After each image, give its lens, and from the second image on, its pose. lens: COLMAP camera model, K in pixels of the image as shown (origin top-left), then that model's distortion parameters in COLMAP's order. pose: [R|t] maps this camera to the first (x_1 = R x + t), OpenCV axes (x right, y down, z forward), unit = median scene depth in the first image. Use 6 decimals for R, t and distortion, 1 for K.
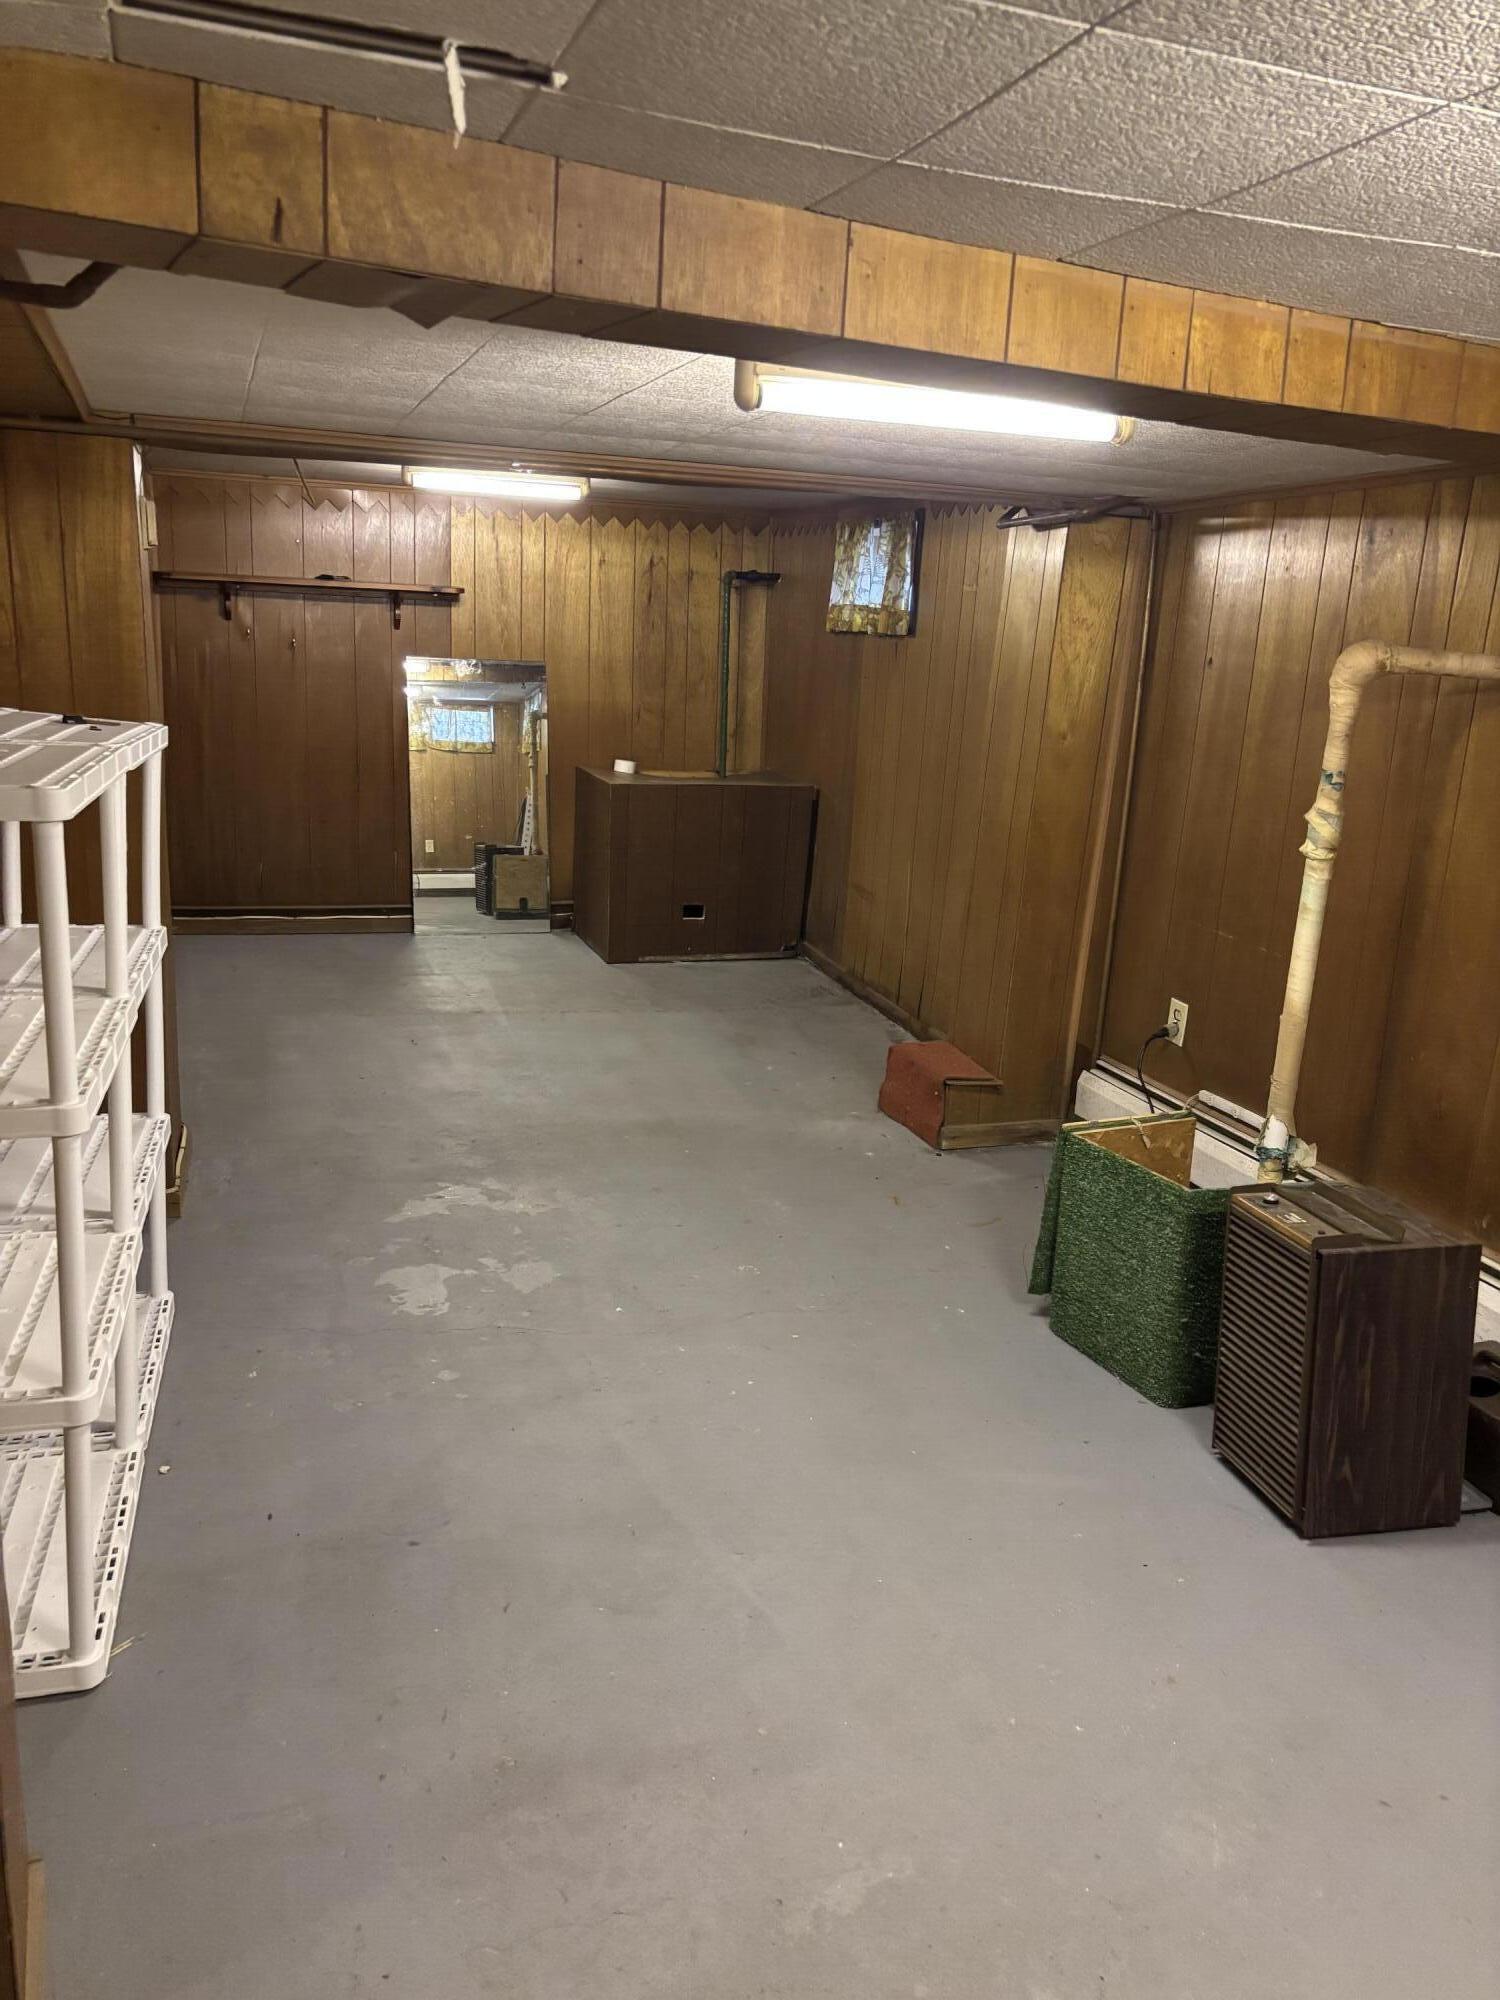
lens RADIAL K [[1497.3, 0, 749.5], [0, 1497.3, 996.4], [0, 0, 1]] dist [0.009382, 0.004359]
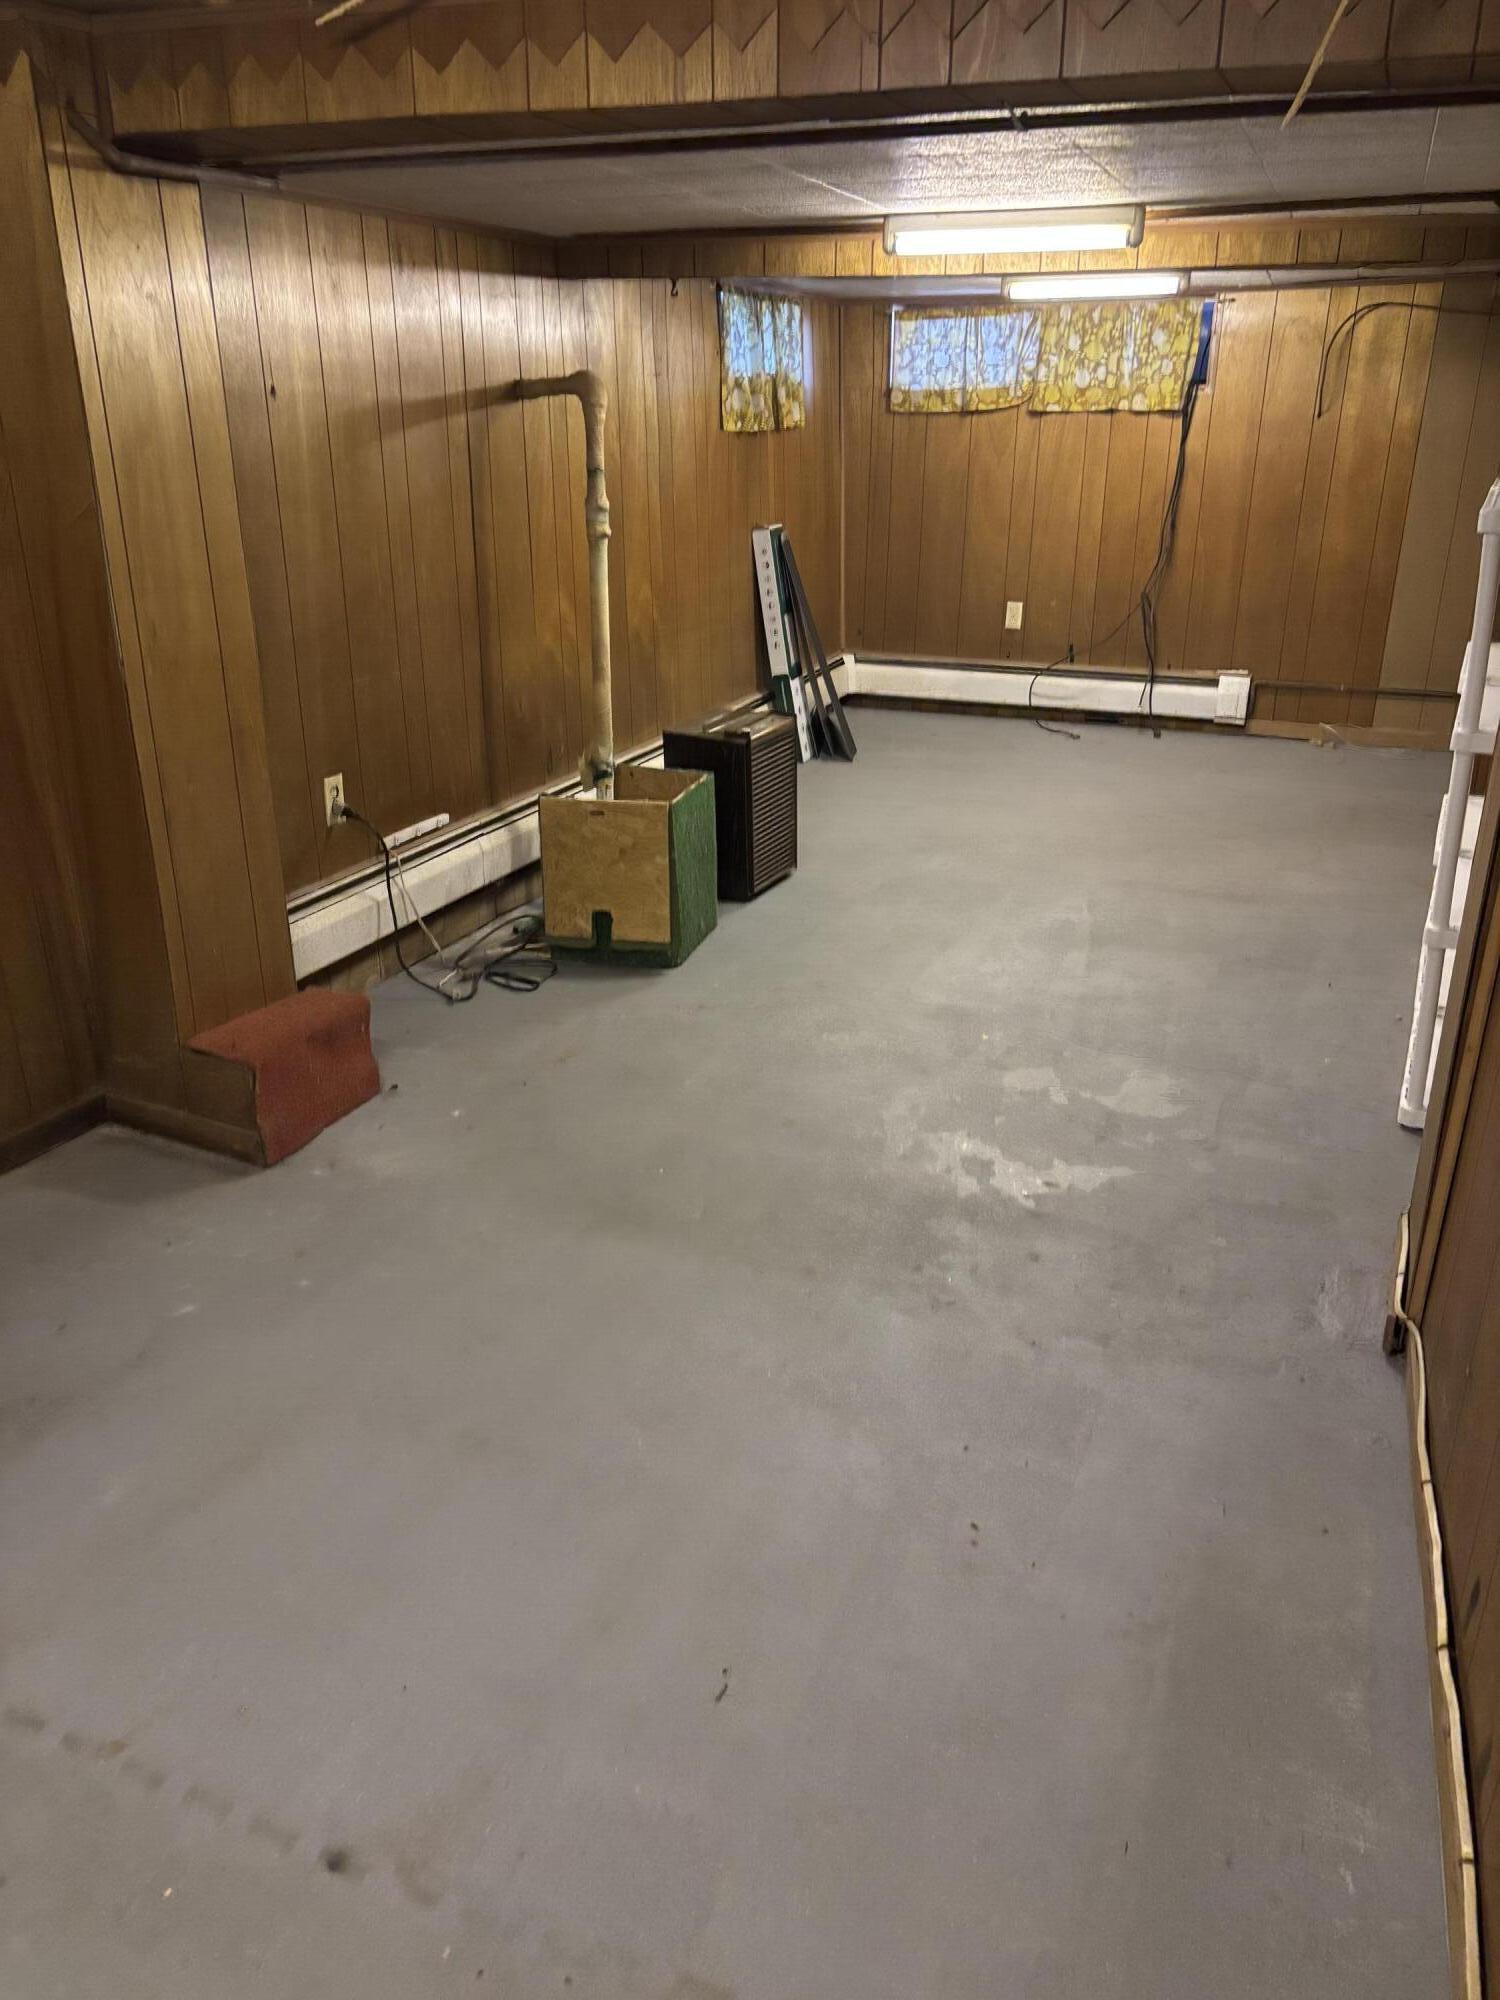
lens RADIAL K [[1497.3, 0, 752.0], [0, 1497.3, 1006.8], [0, 0, 1]] dist [0.009382, 0.004359]
pose [[-0.756361, -0.282621, 0.589952, -0.513899], [0.122281, 0.824873, 0.551935, -0.372210], [-0.642624, 0.489602, -0.589342, 1.500348]]
